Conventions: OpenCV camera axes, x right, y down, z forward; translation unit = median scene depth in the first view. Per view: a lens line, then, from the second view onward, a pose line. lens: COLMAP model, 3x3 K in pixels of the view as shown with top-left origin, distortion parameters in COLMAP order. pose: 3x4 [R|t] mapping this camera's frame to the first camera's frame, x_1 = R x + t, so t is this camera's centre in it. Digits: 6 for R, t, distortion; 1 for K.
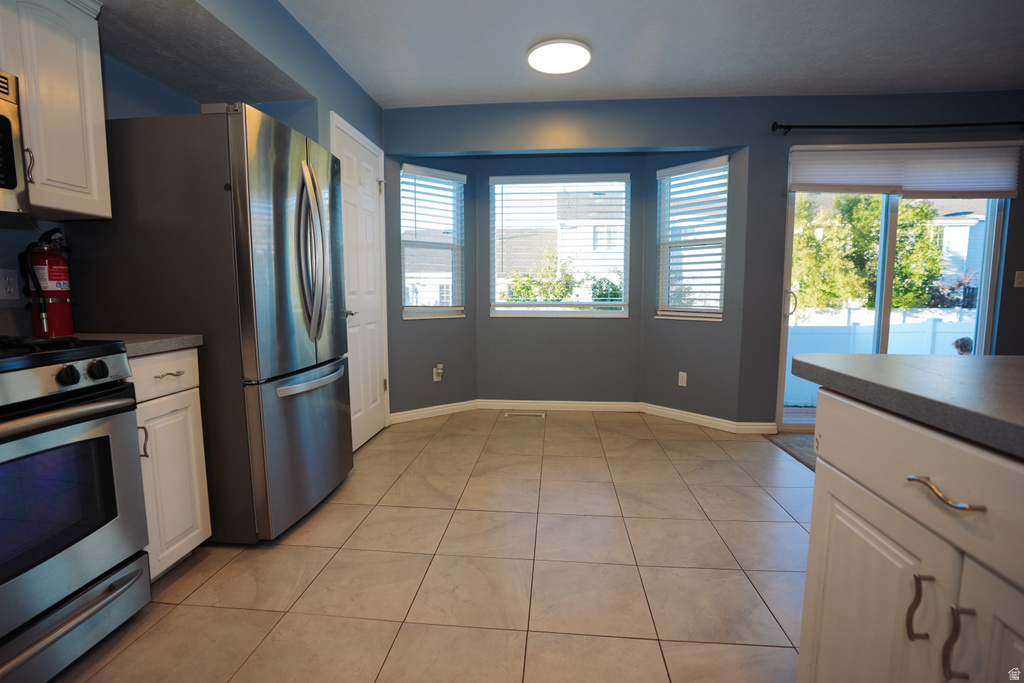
lens RADIAL K [[474.6, 0, 509.6], [0, 474.6, 341.4], [0, 0, 1]] dist [-0.067365, 0.027333]
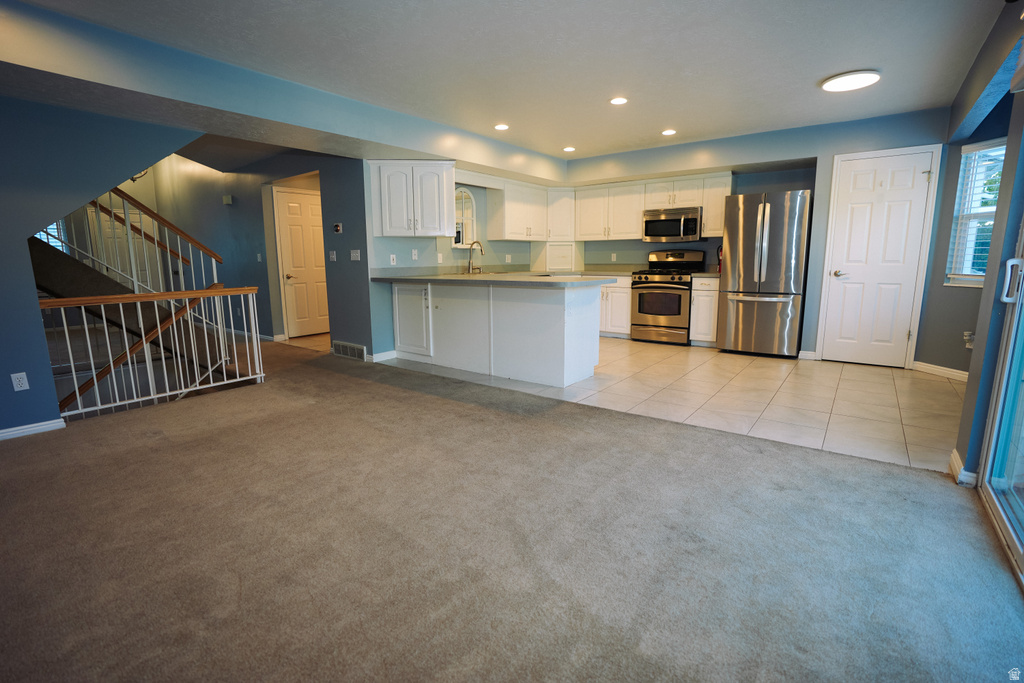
lens RADIAL K [[474.6, 0, 509.6], [0, 474.6, 341.4], [0, 0, 1]] dist [-0.067365, 0.027333]
pose [[-0.528960, 0.150324, -0.835227, 1.529620], [-0.080704, 0.970816, 0.225838, -0.094192], [0.844800, 0.186866, -0.501391, 0.818799]]
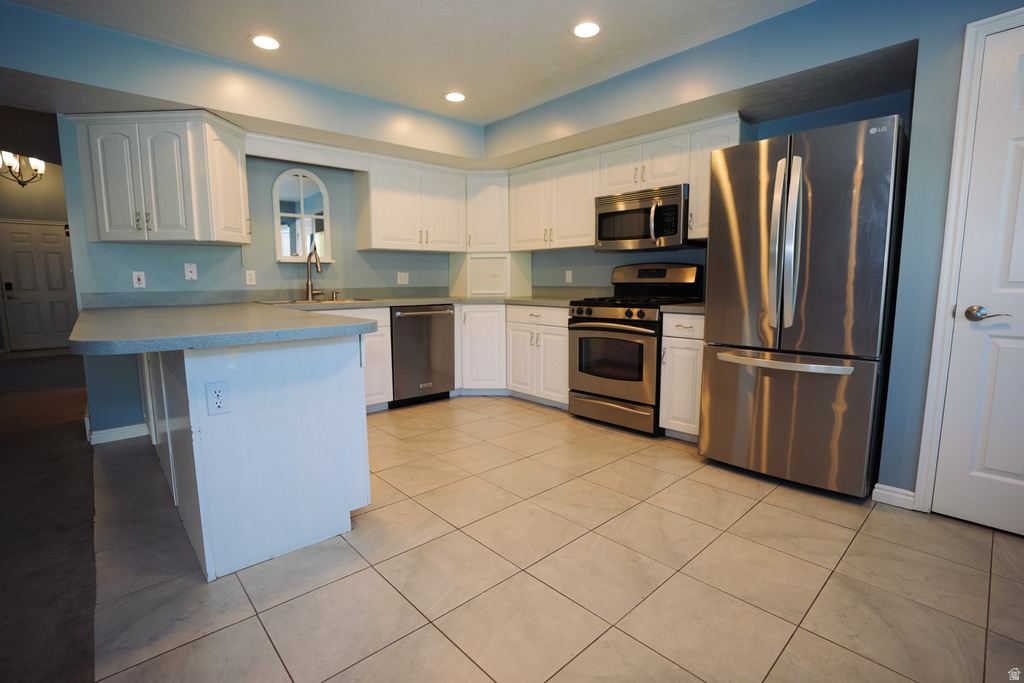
lens RADIAL K [[474.6, 0, 509.6], [0, 474.6, 341.4], [0, 0, 1]] dist [-0.067365, 0.027333]
pose [[-0.668076, 0.097563, -0.737669, 0.545043], [-0.075397, 0.977389, 0.197552, -0.092656], [0.740263, 0.187598, -0.645614, 0.865526]]
